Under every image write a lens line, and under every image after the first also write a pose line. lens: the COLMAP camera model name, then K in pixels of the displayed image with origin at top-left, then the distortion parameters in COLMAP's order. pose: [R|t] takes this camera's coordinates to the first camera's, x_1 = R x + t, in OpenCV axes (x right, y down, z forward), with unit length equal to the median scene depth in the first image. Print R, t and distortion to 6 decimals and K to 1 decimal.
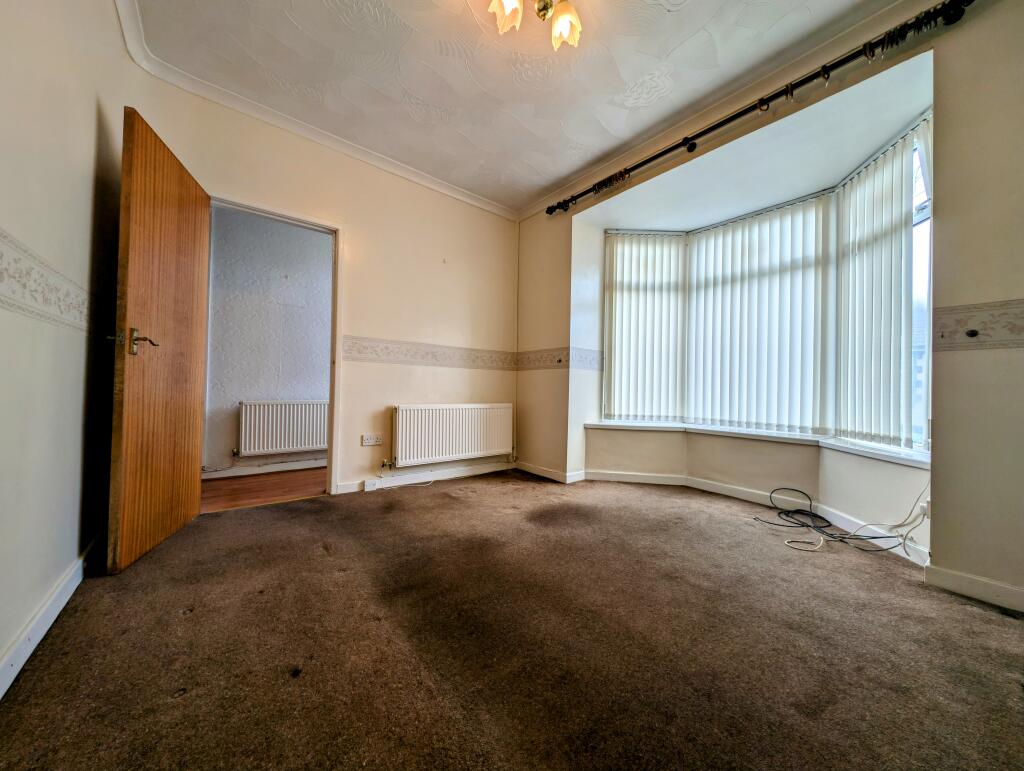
lens RADIAL K [[359.5, 0, 512.0], [0, 359.5, 385.5], [0, 0, 1]] dist [0.001100, 0.000043]
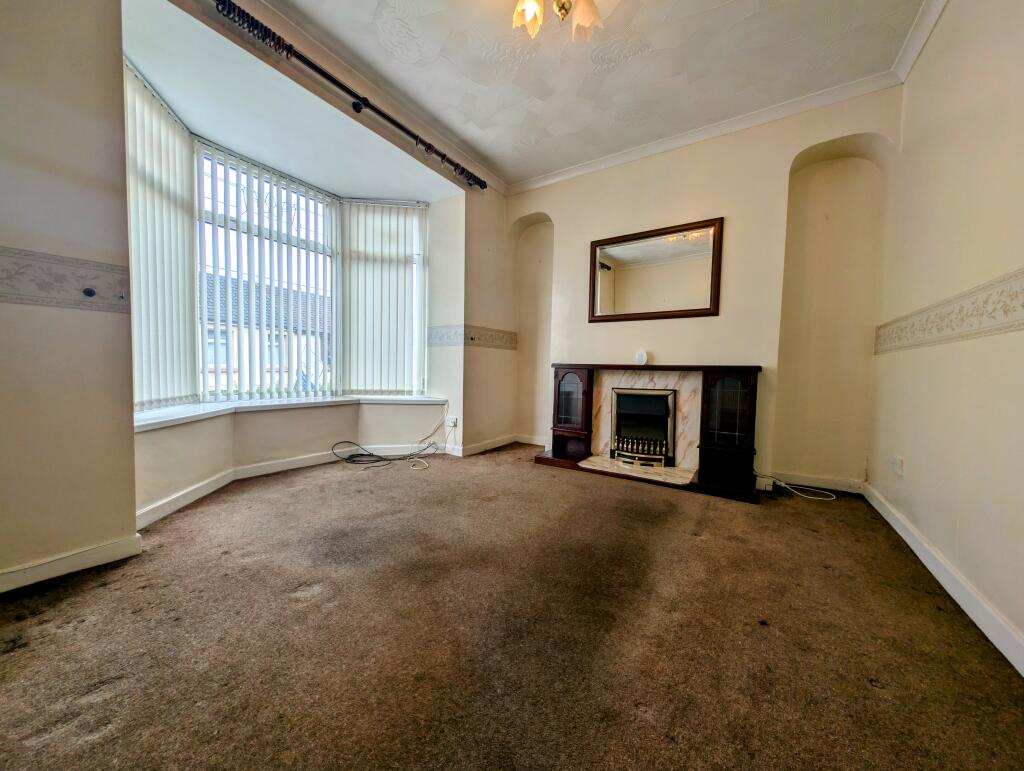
lens RADIAL K [[366.1, 0, 512.0], [0, 366.1, 385.5], [0, 0, 1]] dist [0.000003, 0.000086]
pose [[-0.293610, -0.076656, 0.952847, -0.578147], [-0.043071, 0.996828, 0.066922, -0.011220], [-0.954954, -0.021391, -0.295980, 0.847300]]
